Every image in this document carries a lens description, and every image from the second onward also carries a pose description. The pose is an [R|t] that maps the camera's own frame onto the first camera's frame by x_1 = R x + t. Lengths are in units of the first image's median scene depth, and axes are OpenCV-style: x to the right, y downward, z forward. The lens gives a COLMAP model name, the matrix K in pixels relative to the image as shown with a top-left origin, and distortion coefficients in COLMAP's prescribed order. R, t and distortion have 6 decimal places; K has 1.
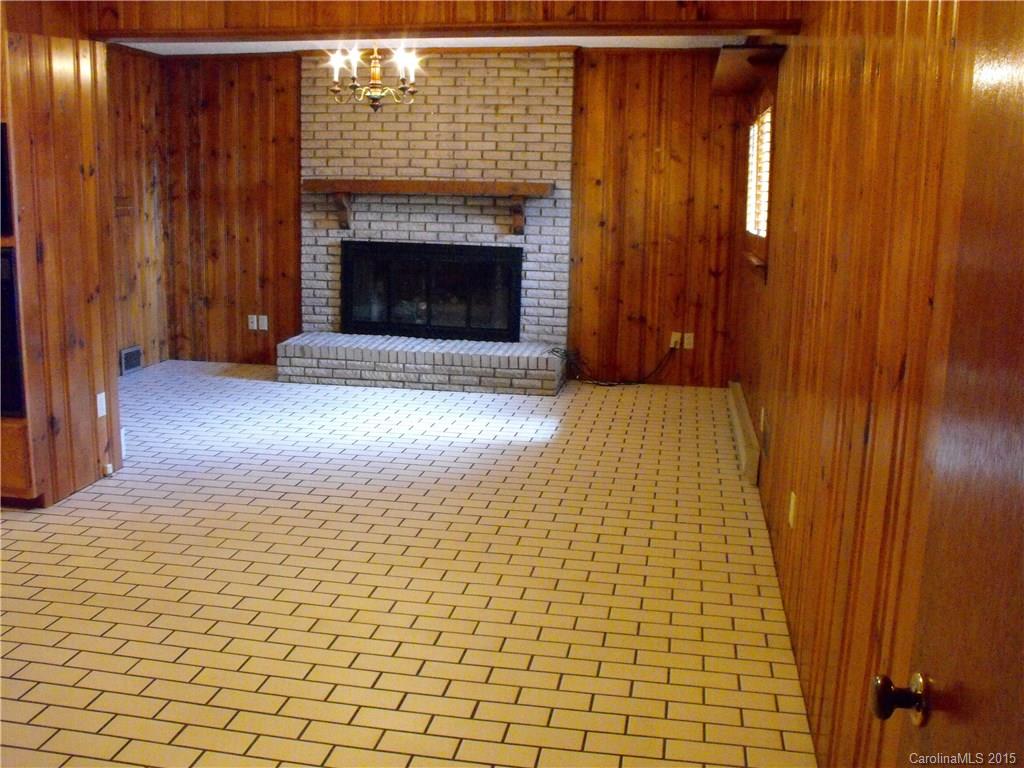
lens RADIAL K [[1018.1, 0, 510.0], [0, 1018.1, 398.4], [0, 0, 1]] dist [-0.216884, 0.234836]
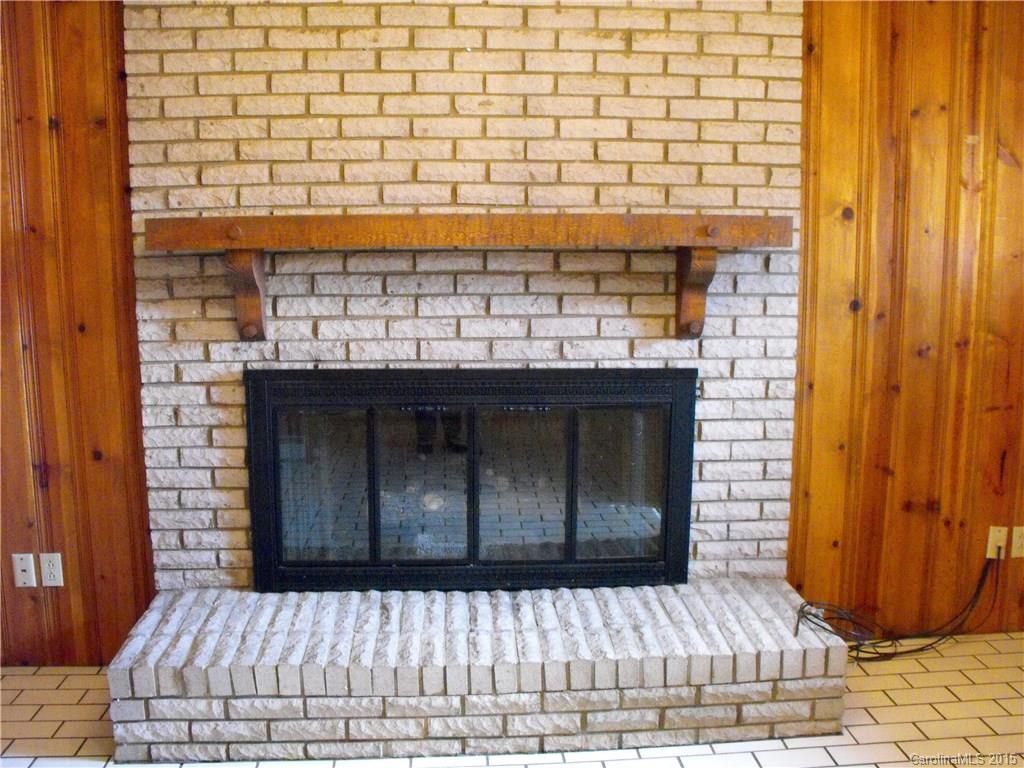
lens RADIAL K [[1018.1, 0, 510.0], [0, 1018.1, 398.4], [0, 0, 1]] dist [-0.216884, 0.234836]
pose [[0.971609, -0.063820, 0.227822, -0.160335], [0.072586, 0.996902, -0.030298, -0.128581], [-0.225183, 0.045975, 0.973231, 0.601962]]
